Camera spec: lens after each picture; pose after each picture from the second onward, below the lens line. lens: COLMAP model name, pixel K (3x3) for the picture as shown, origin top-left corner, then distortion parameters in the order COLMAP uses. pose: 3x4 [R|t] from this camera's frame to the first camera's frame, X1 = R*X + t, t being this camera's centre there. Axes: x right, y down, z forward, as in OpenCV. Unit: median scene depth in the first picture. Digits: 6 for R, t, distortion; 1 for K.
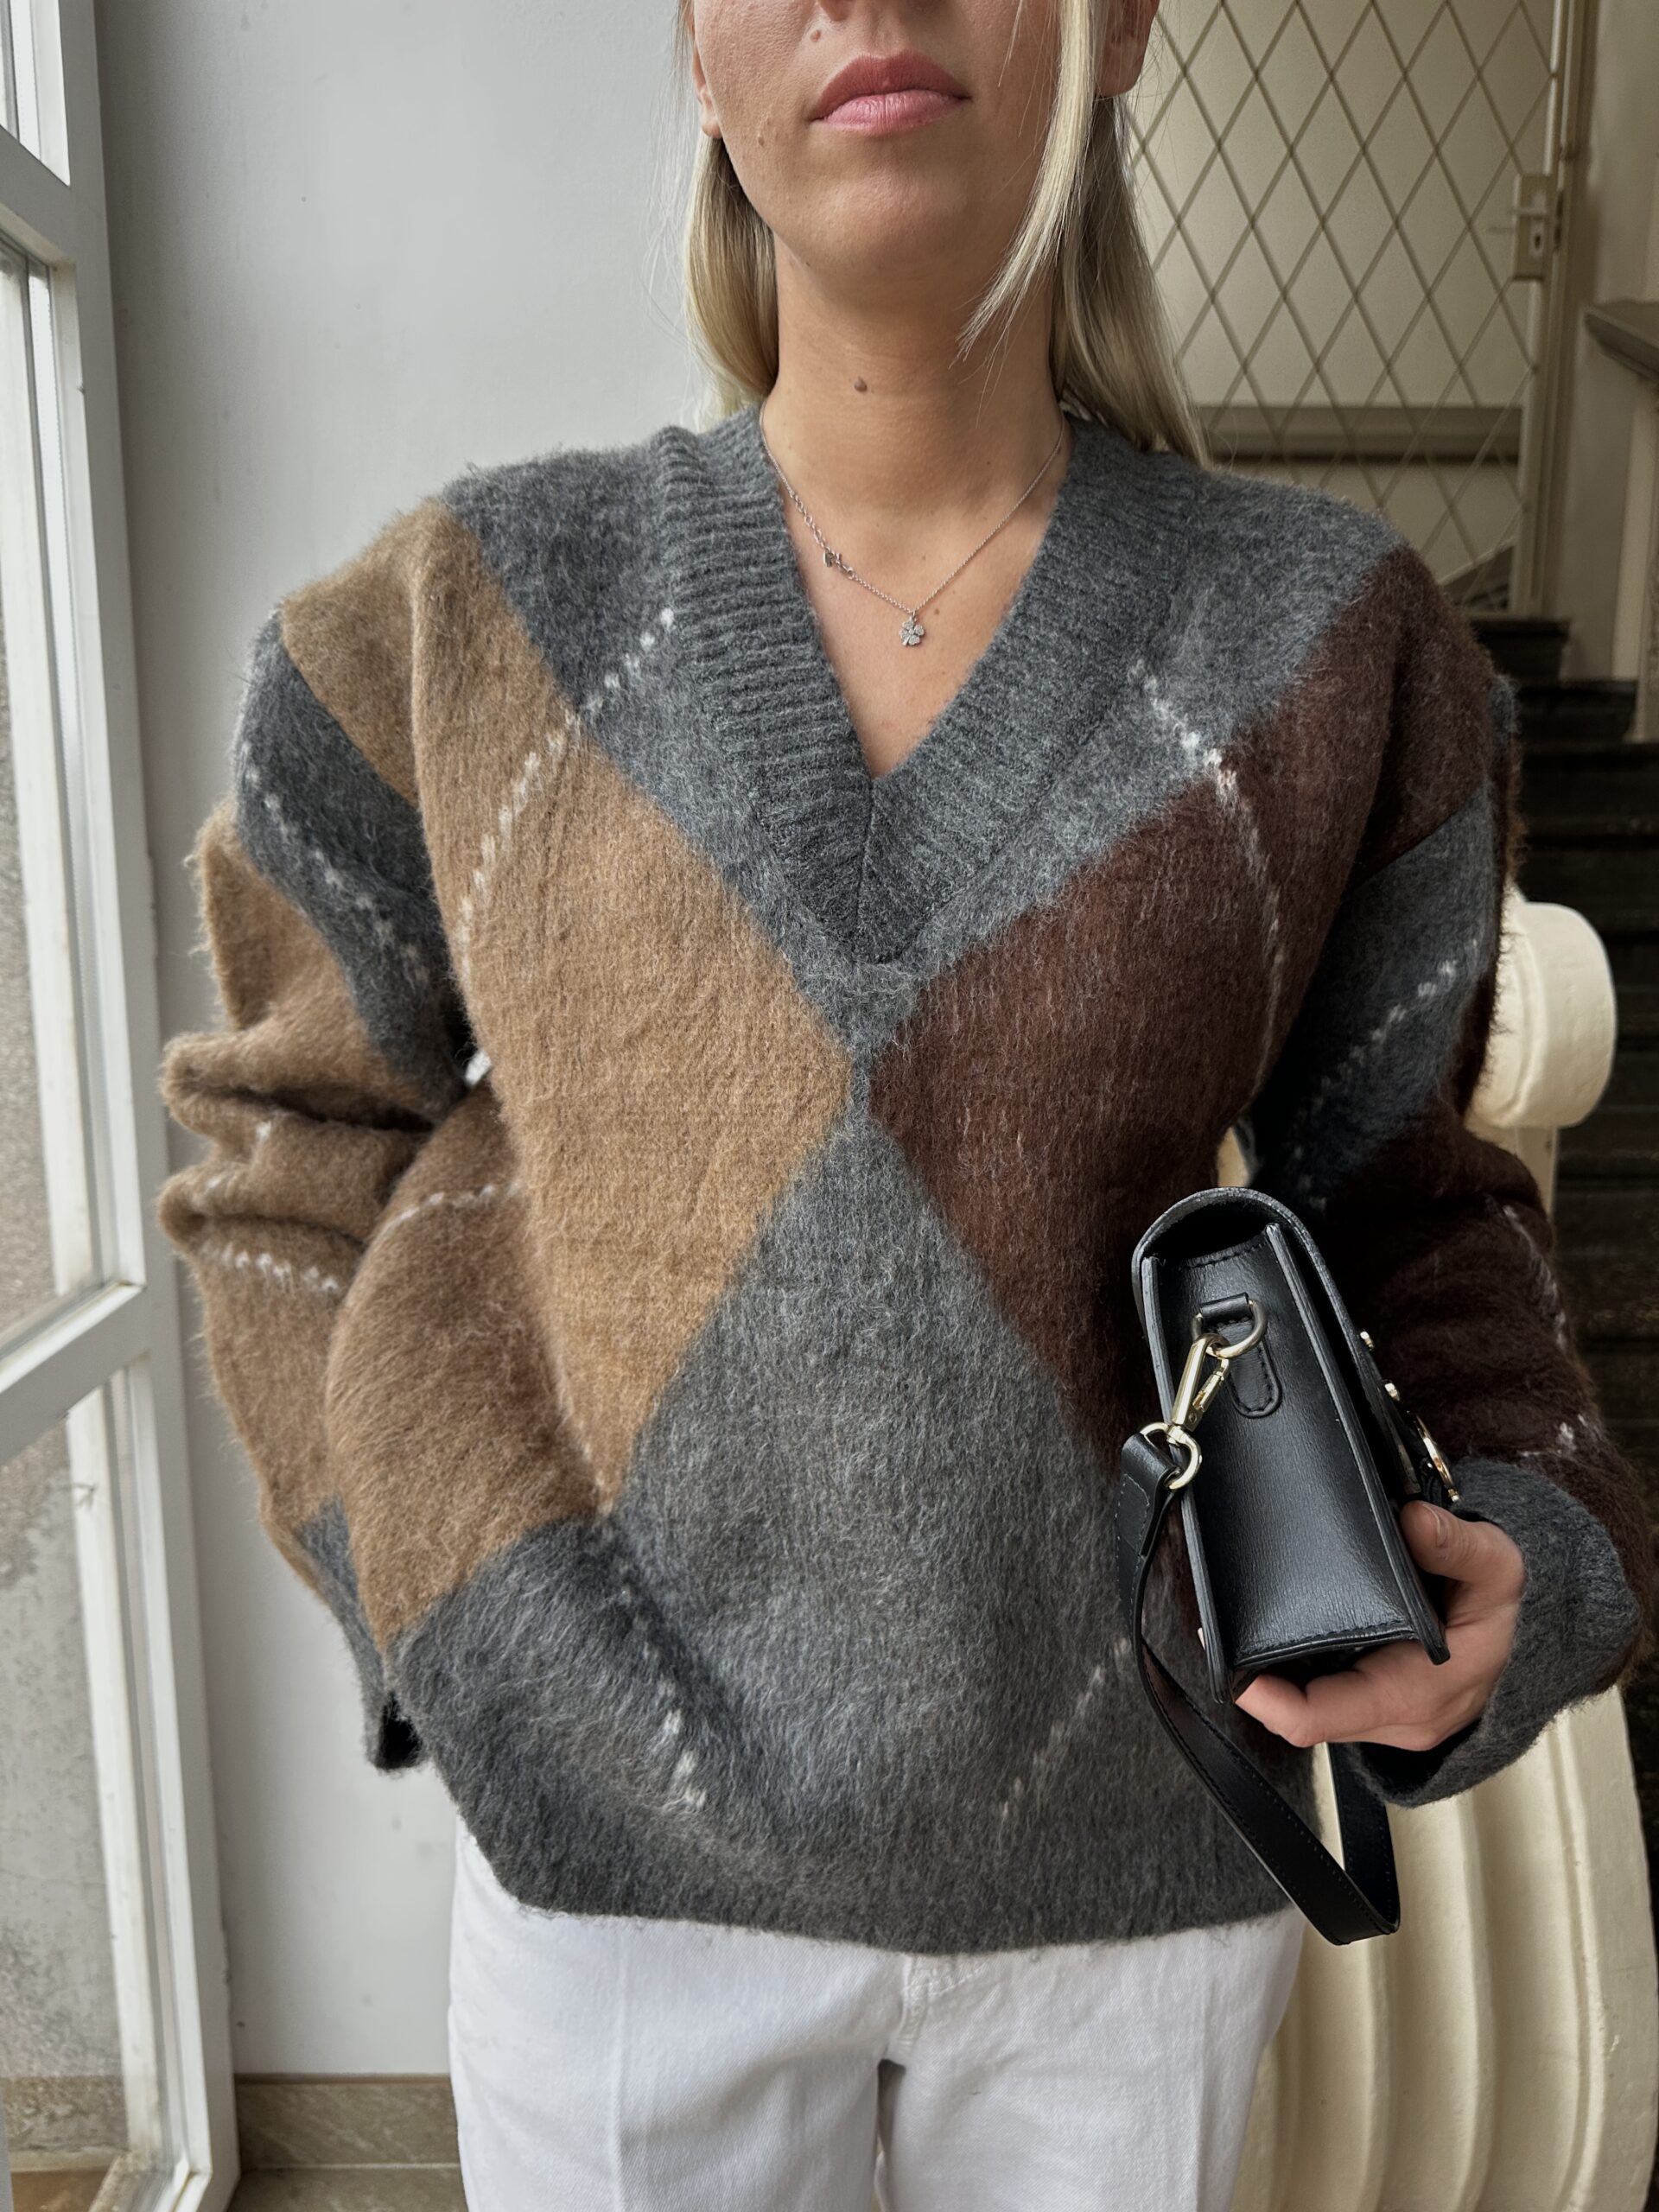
lens RADIAL K [[1584.7, 0, 819.4], [0, 1584.7, 1092.4], [0, 0, 1]] dist [0.022590, -0.031322]
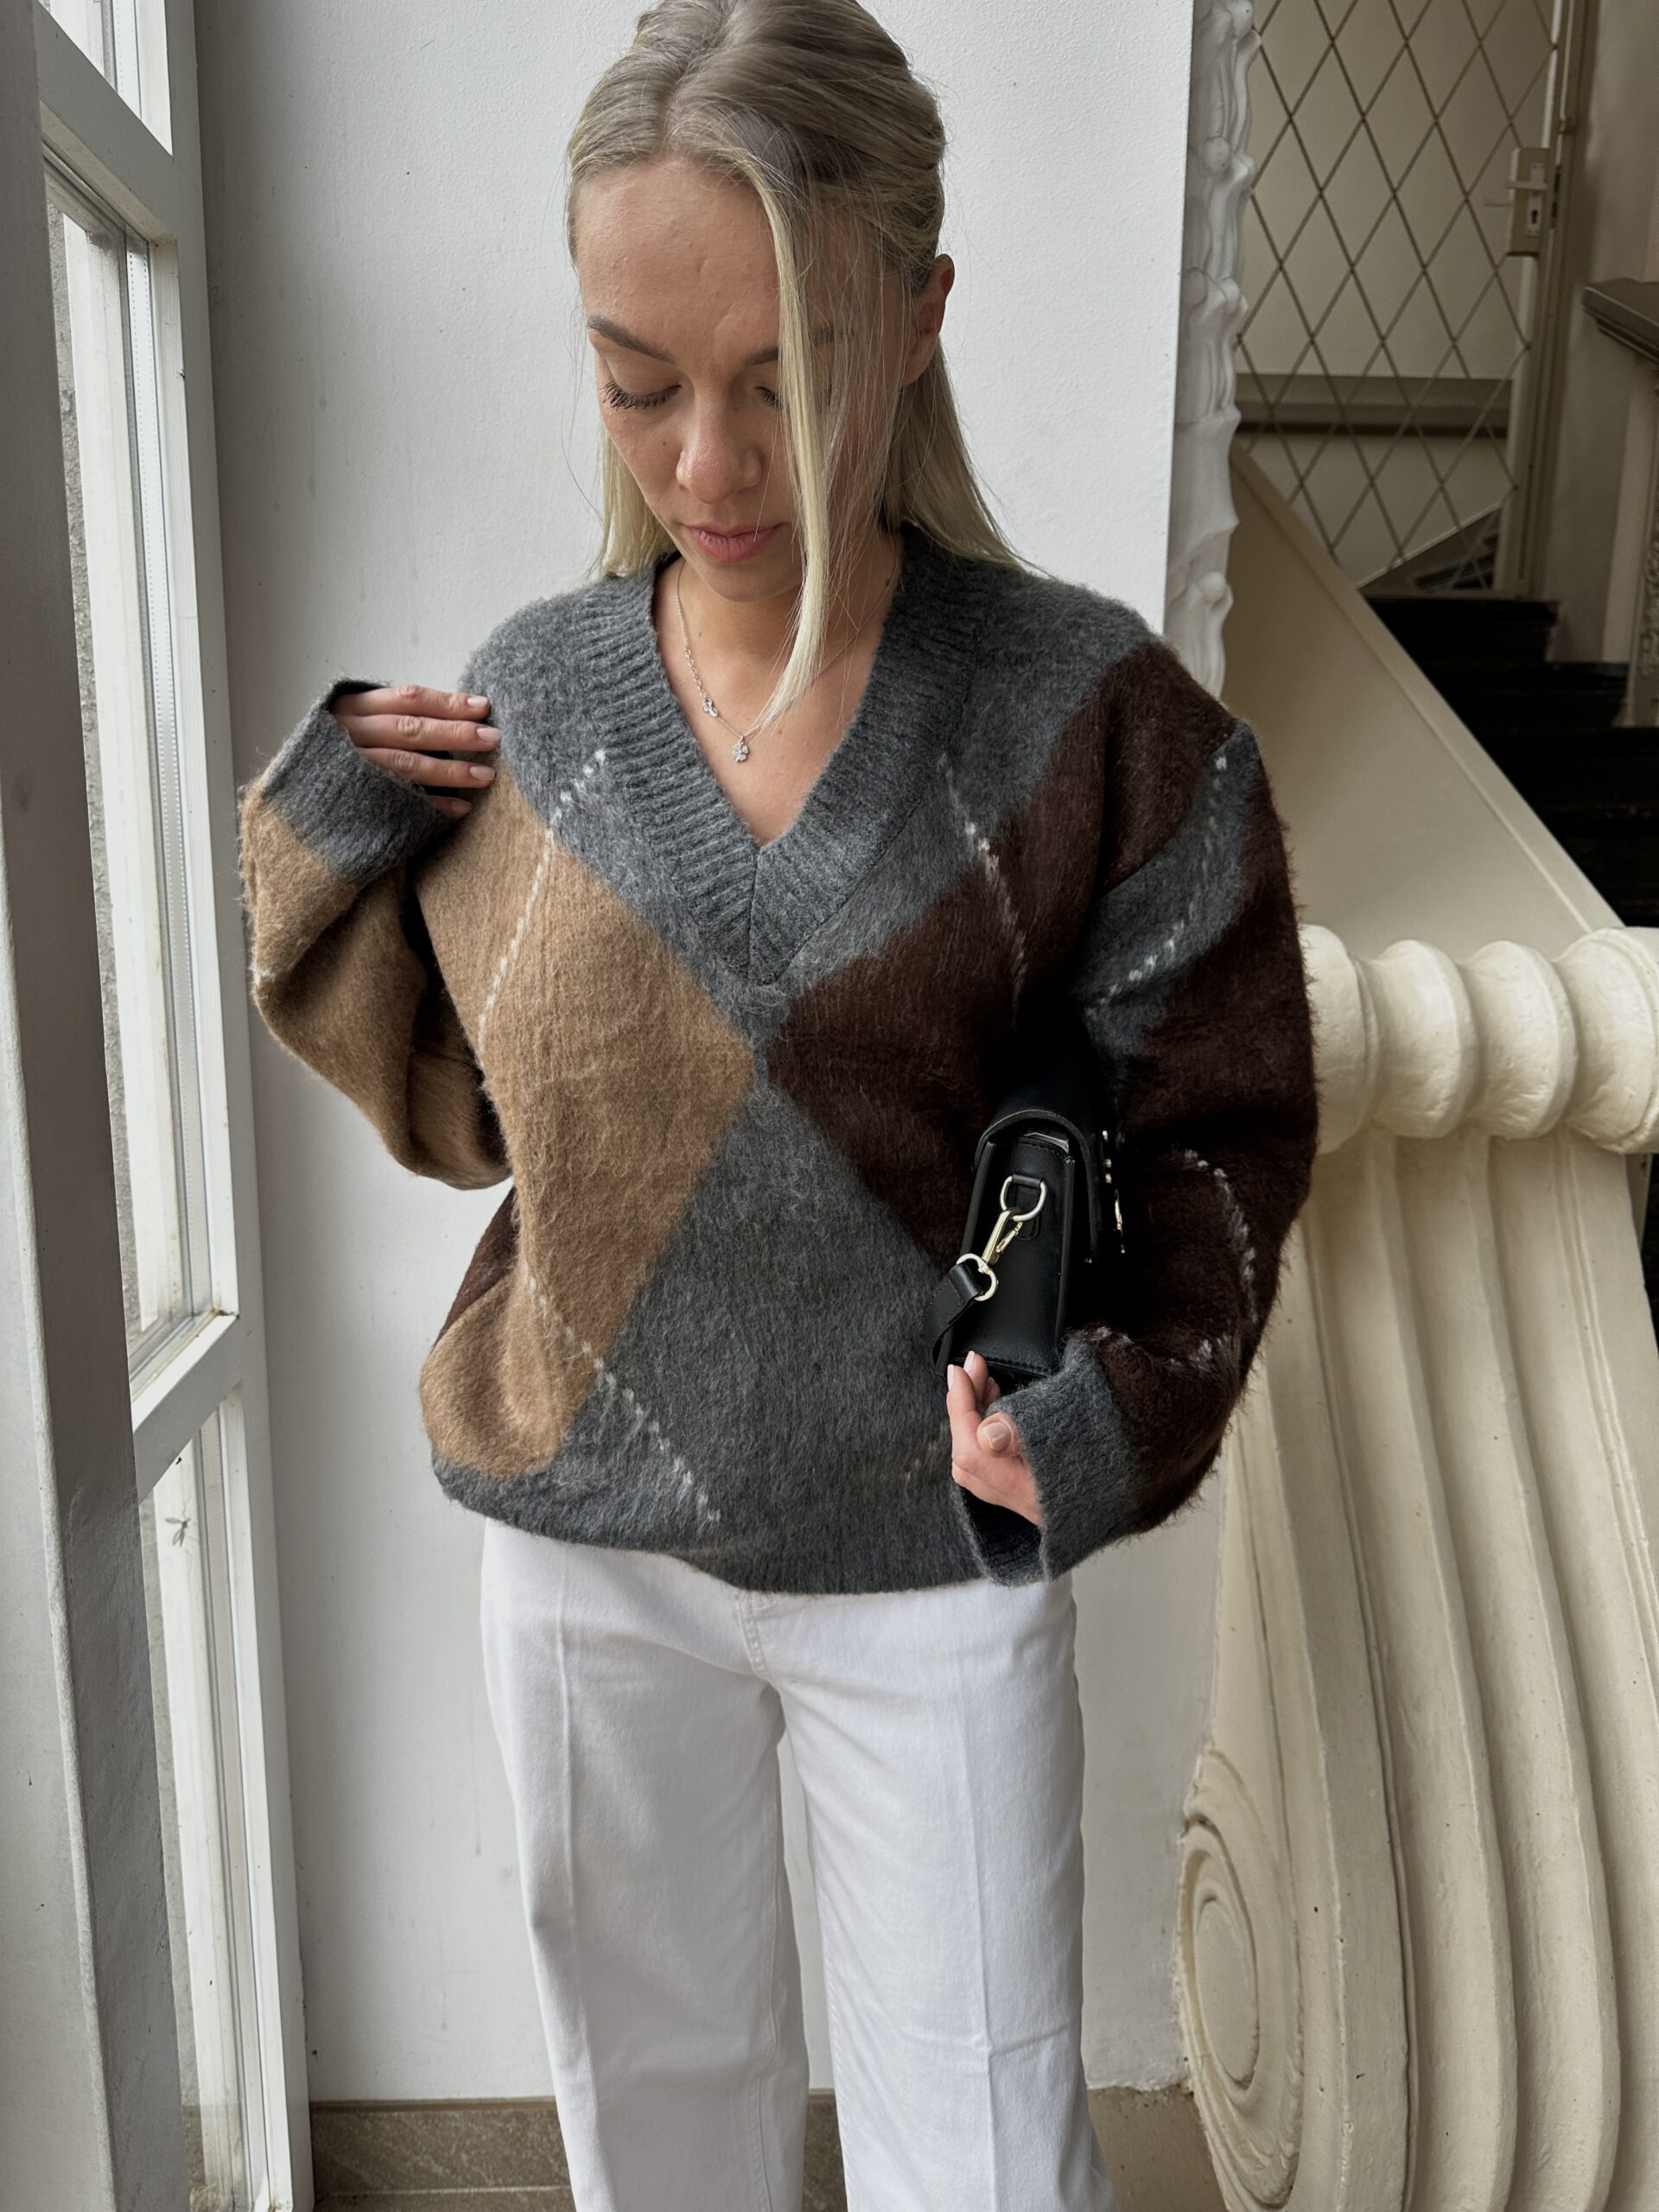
lens RADIAL K [[1584.7, 0, 809.3], [0, 1584.7, 1092.5], [0, 0, 1]] dist [0.022590, -0.031322]
pose [[0.999270, 0.005704, 0.037775, -0.036237], [-0.006771, 0.999580, 0.028184, -0.013264], [-0.037599, -0.028420, 0.998889, 0.009049]]
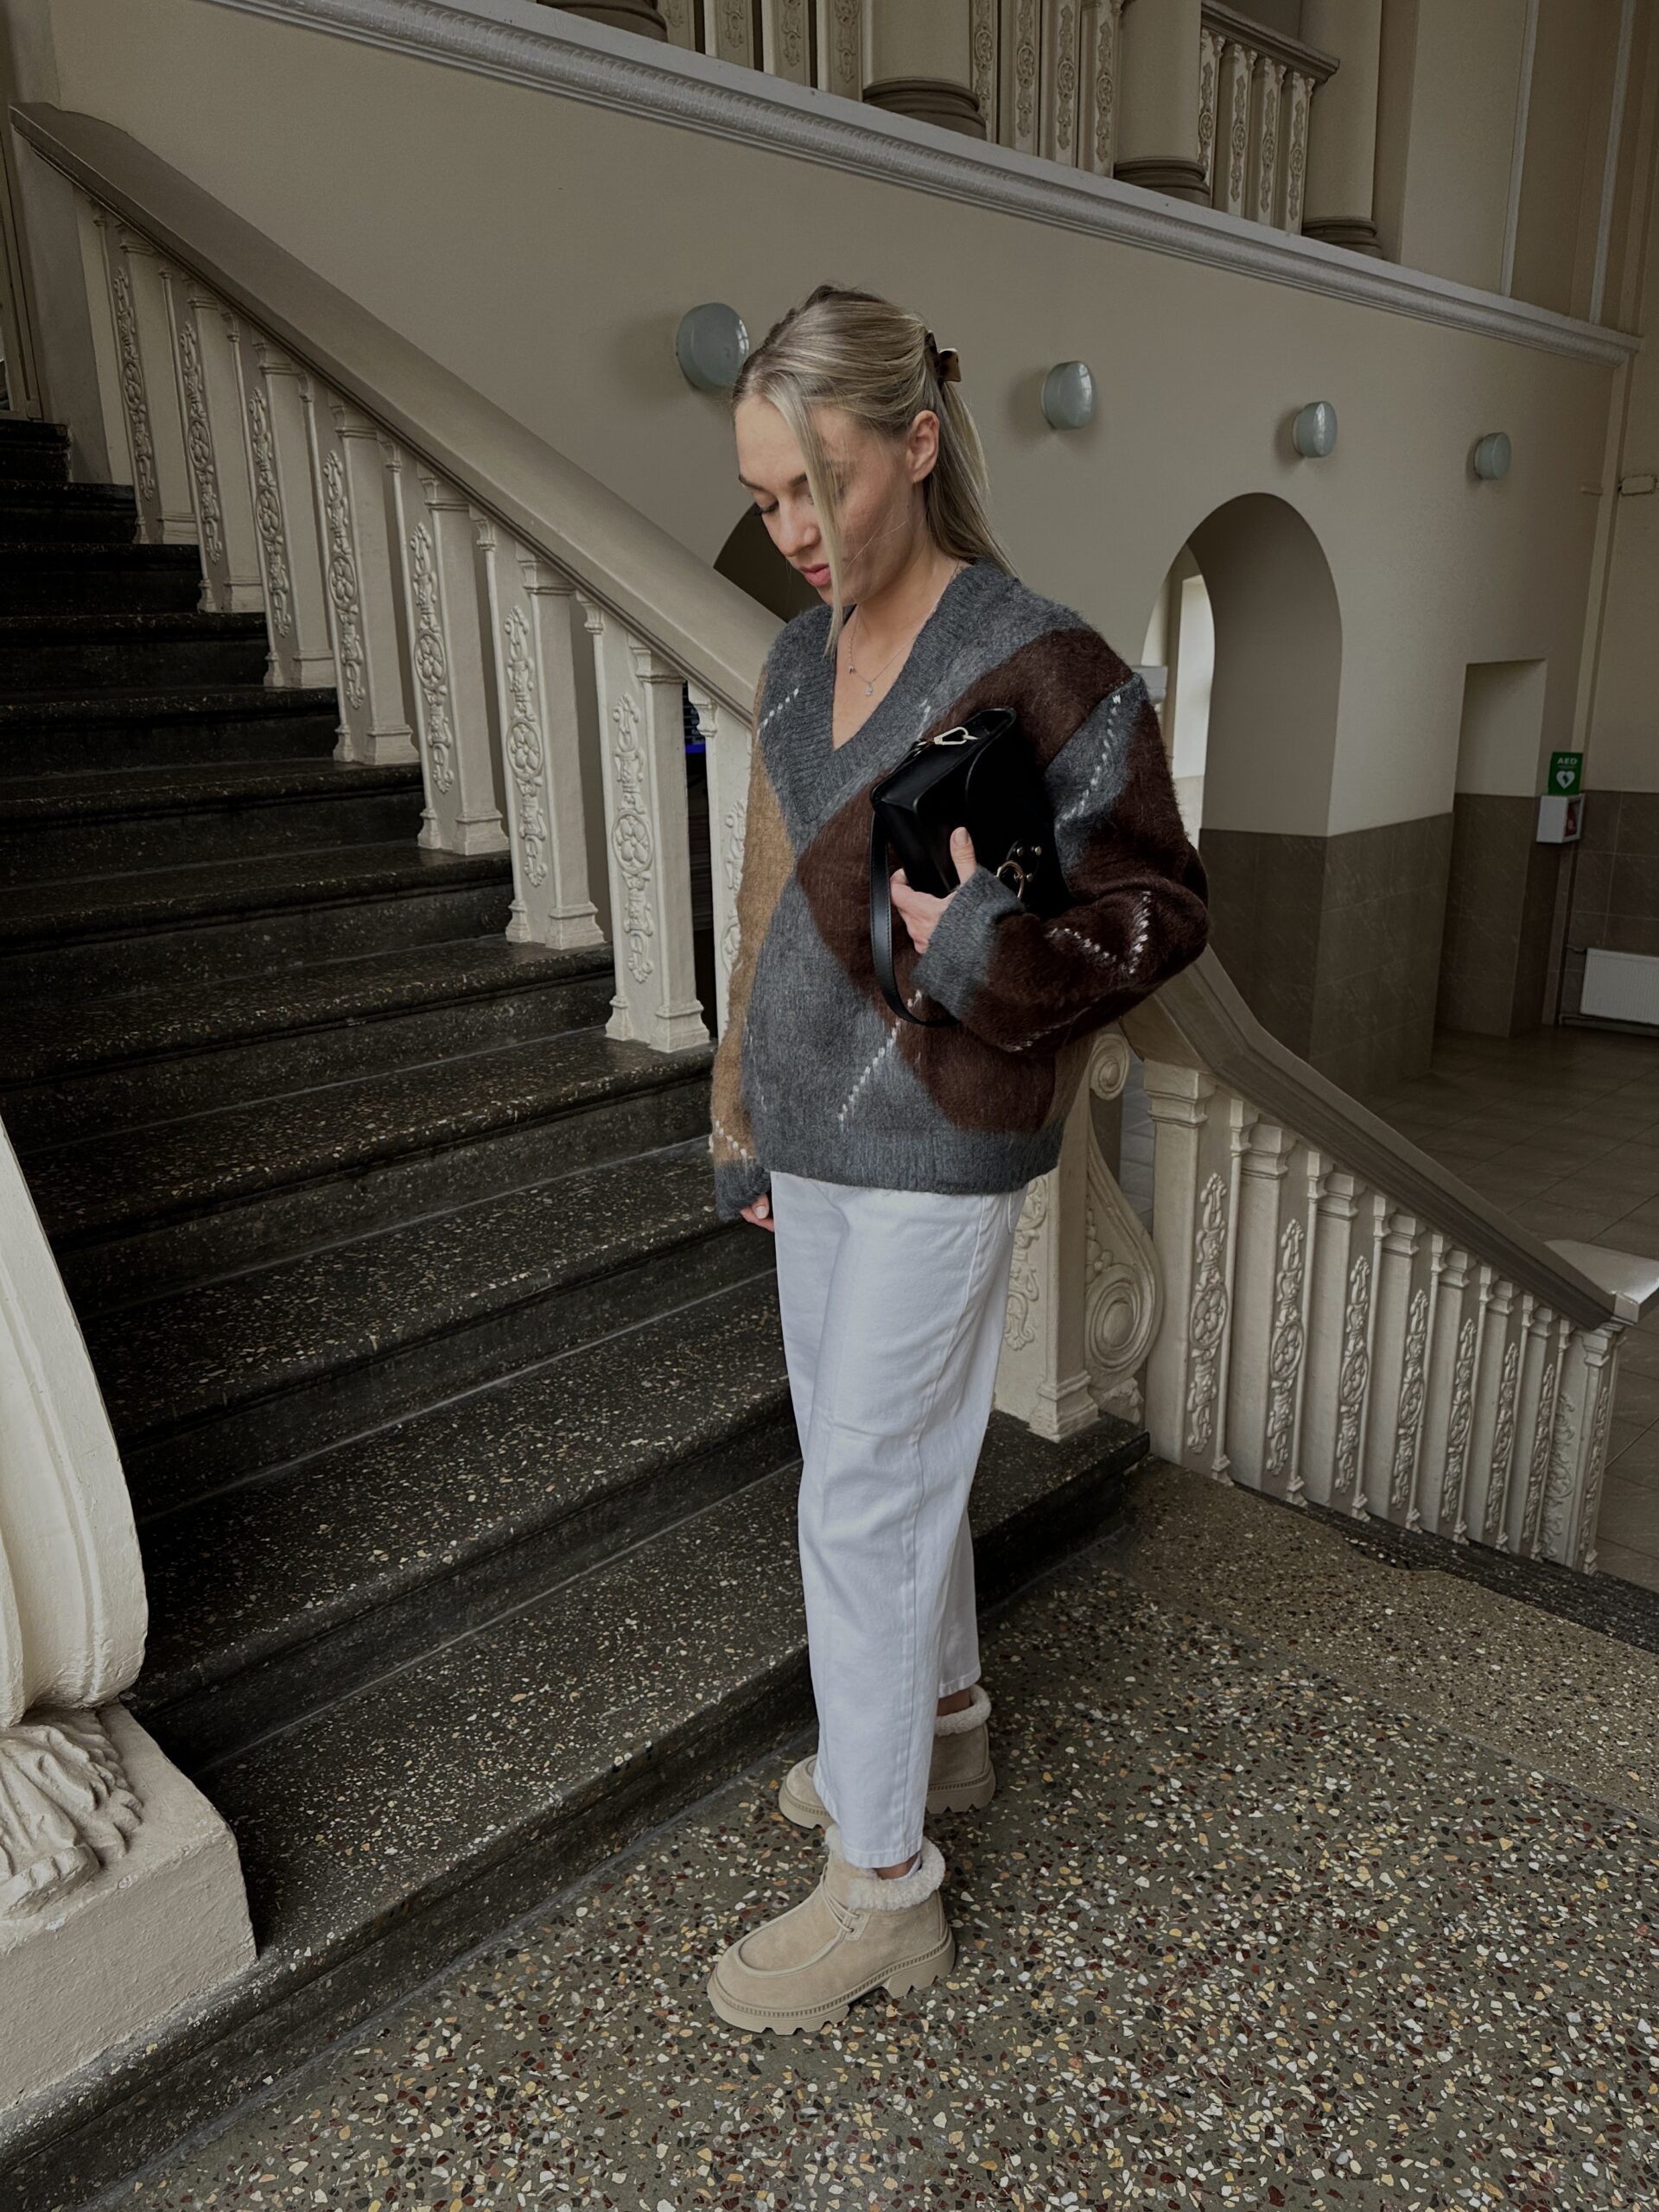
lens RADIAL K [[1584.7, 0, 824.5], [0, 1584.7, 1106.3], [0, 0, 1]] dist [0.022590, -0.031322]
pose [[0.710131, -0.214735, 0.670524, 0.029457], [0.136885, 0.976291, 0.167686, 0.034525], [-0.690634, -0.027295, 0.722689, -0.115177]]
